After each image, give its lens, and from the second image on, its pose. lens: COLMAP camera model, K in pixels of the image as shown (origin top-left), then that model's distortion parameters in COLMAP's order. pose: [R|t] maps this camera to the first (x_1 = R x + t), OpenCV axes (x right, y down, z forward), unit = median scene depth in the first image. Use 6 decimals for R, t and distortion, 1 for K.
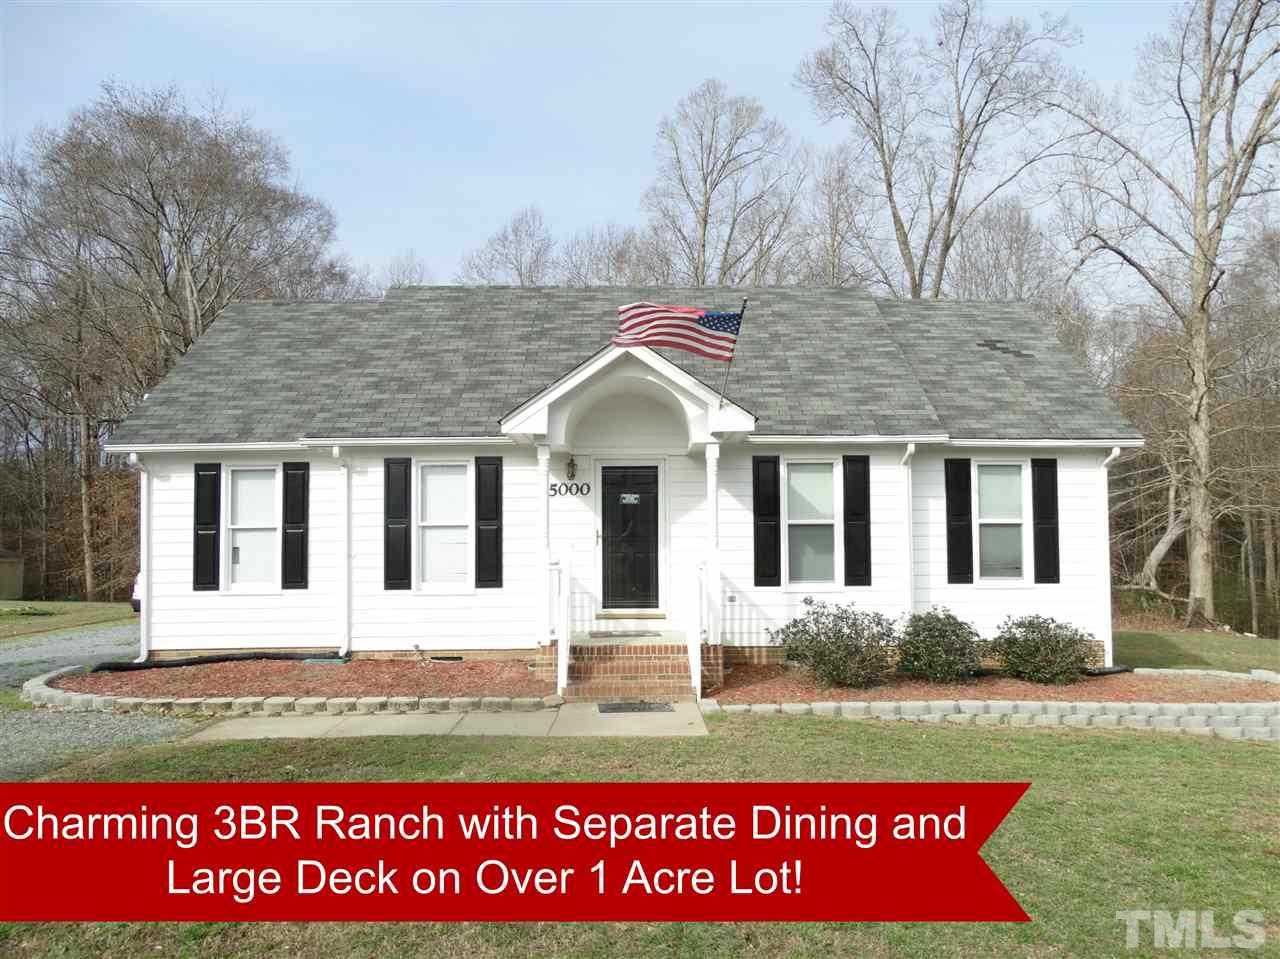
lens RADIAL K [[921.0, 0, 639.1], [0, 921.0, 467.9], [0, 0, 1]] dist [-0.005322, 0.006703]
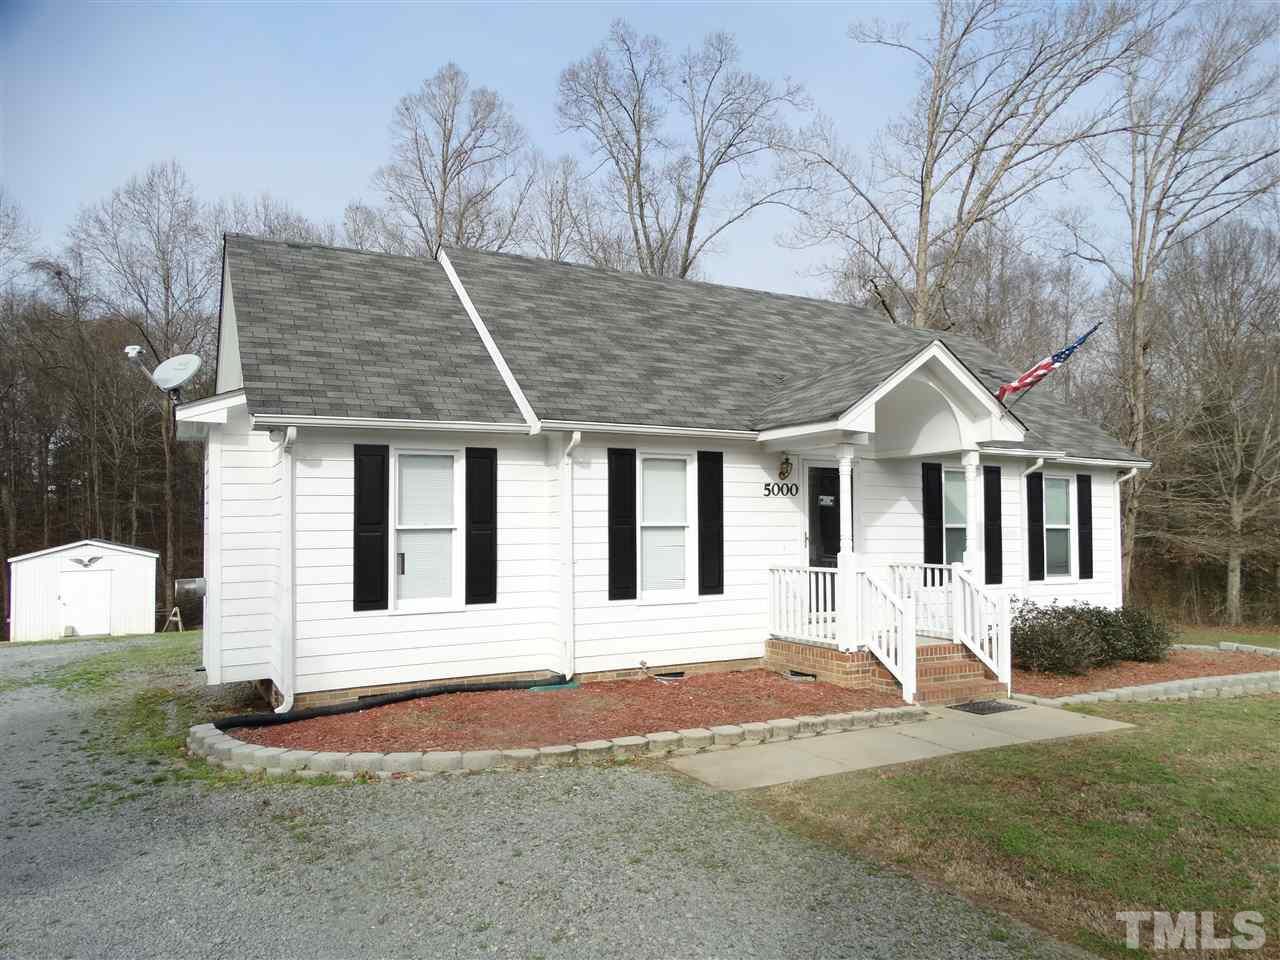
lens RADIAL K [[921.0, 0, 631.6], [0, 921.0, 488.3], [0, 0, 1]] dist [-0.005322, 0.006703]
pose [[0.888762, 0.025775, 0.457643, -0.630943], [-0.030931, 0.999514, 0.003775, 0.022212], [-0.457323, -0.017510, 0.889128, 0.216394]]
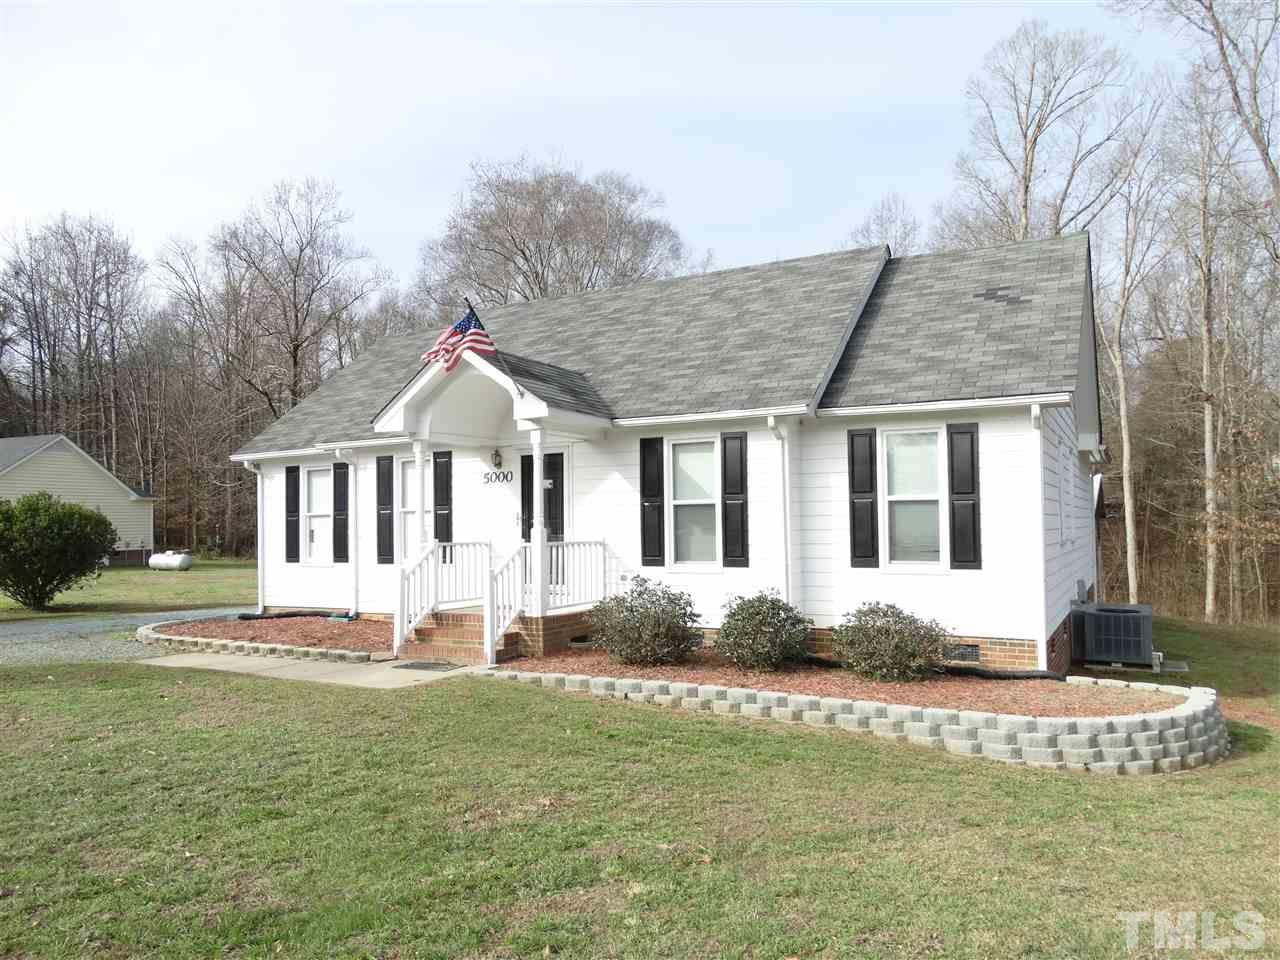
lens RADIAL K [[902.7, 0, 648.3], [0, 902.7, 469.1], [0, 0, 1]] dist [-0.011474, 0.007551]
pose [[0.872142, -0.036696, -0.487875, 0.603818], [0.040362, 0.999181, -0.003000, 0.023468], [0.487585, -0.017075, 0.872908, 0.125066]]
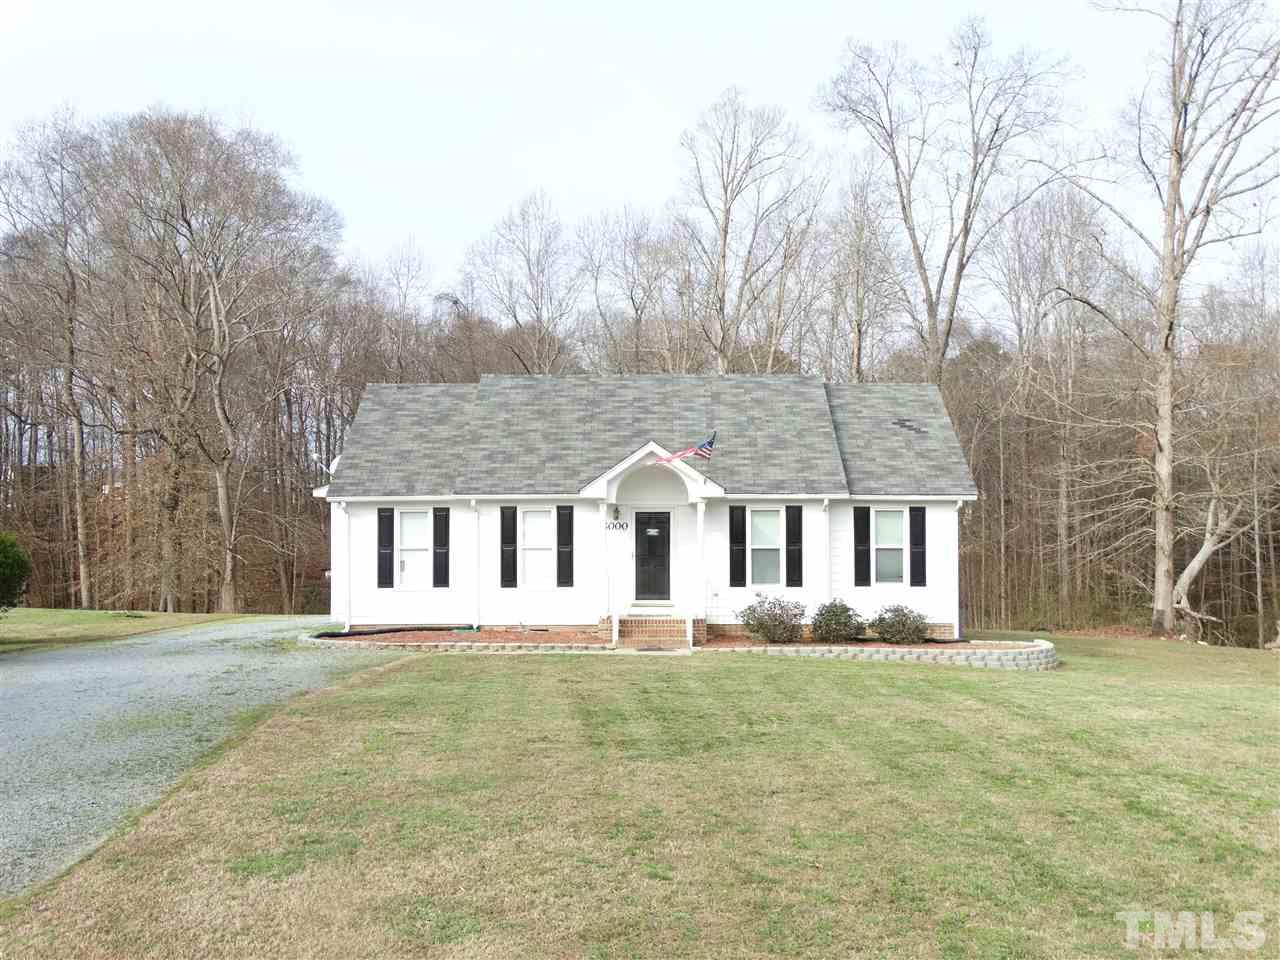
lens RADIAL K [[1230.5, 0, 633.7], [0, 1230.5, 436.0], [0, 0, 1]] dist [-0.021001, 0.000000]
pose [[0.999813, 0.003044, -0.019082, -0.002246], [-0.003349, 0.999867, -0.015943, -0.096953], [0.019031, 0.016004, 0.999691, -1.116210]]
